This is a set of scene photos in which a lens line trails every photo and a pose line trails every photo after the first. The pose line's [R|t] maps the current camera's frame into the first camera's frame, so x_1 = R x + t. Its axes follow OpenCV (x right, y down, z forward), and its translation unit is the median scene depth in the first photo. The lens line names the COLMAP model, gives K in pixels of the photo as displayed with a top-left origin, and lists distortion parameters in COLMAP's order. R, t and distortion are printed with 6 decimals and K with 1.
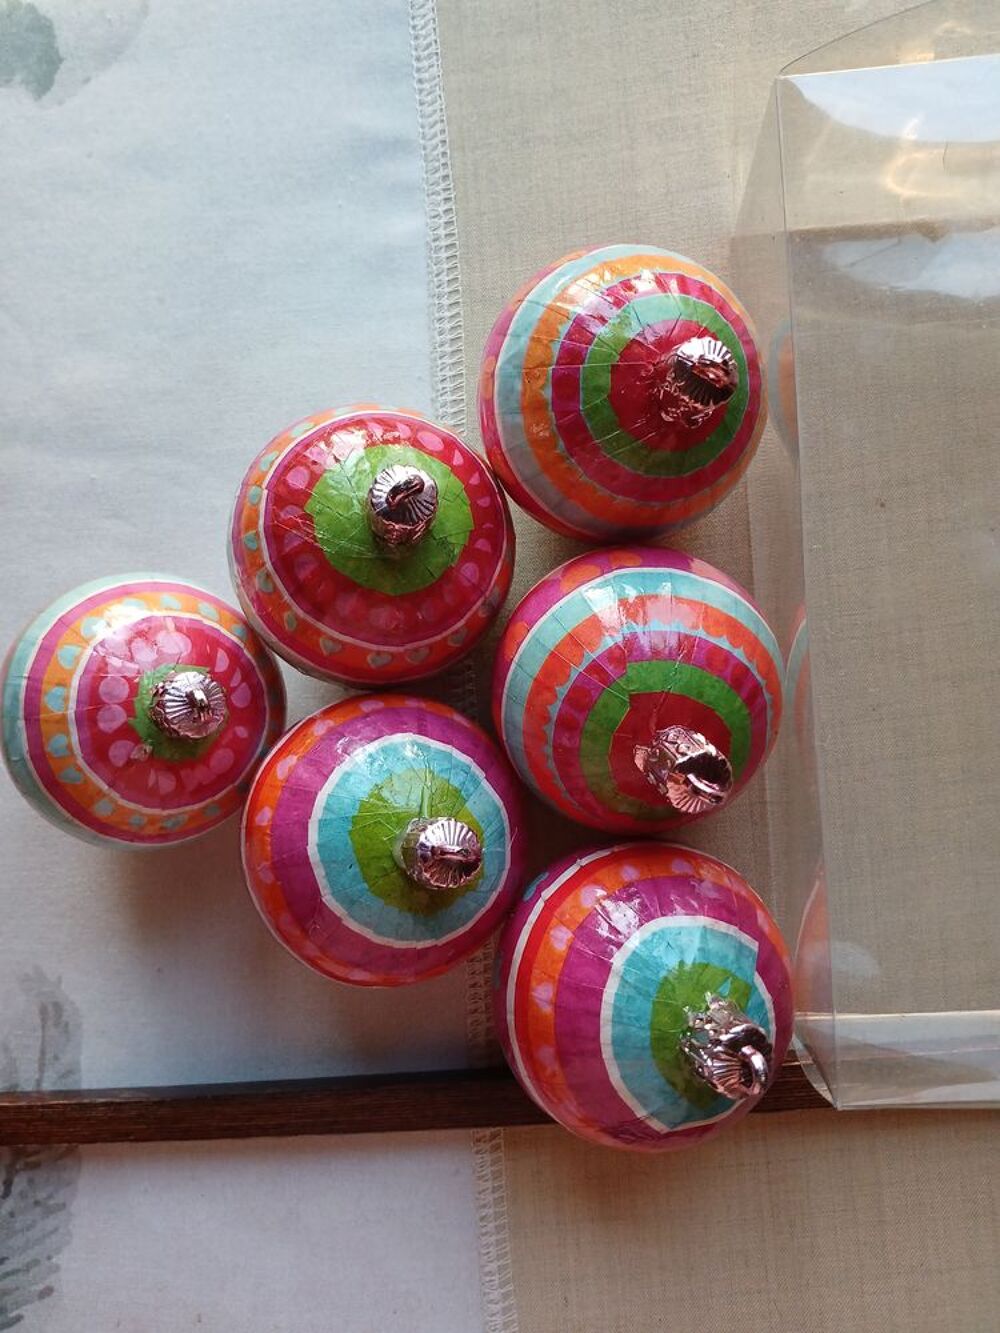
lens RADIAL K [[996.0, 0, 476.2], [0, 996.0, 673.9], [0, 0, 1]] dist [-0.042911, -0.002326]
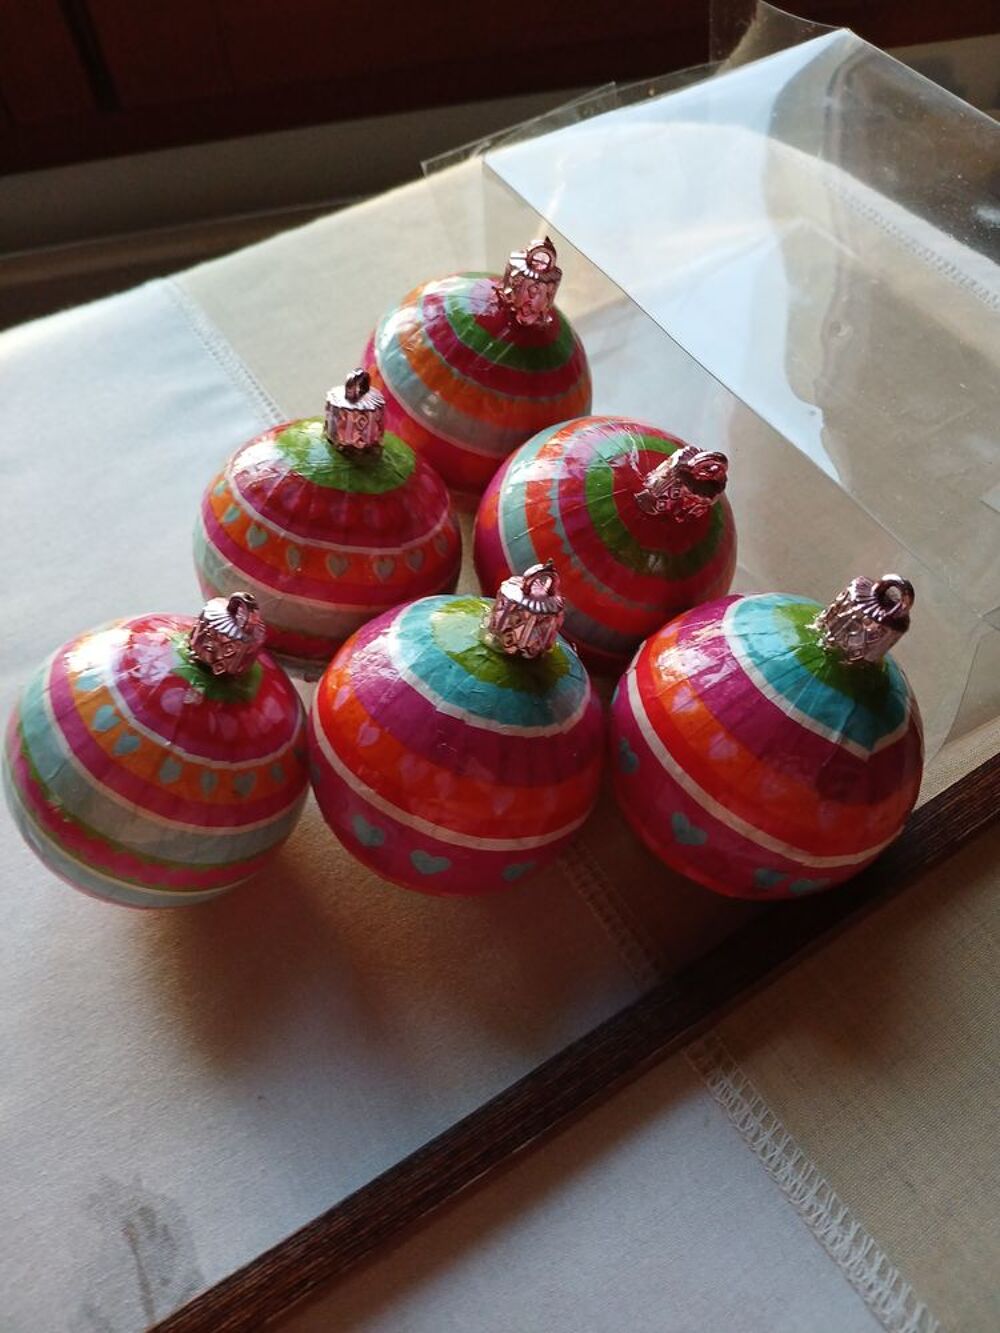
lens RADIAL K [[996.0, 0, 488.2], [0, 996.0, 670.5], [0, 0, 1]] dist [-0.042911, -0.002326]
pose [[0.891153, -0.331513, 0.309752, -0.367448], [0.445255, 0.770165, -0.456720, 0.611146], [-0.087152, 0.544926, 0.833943, 0.164247]]
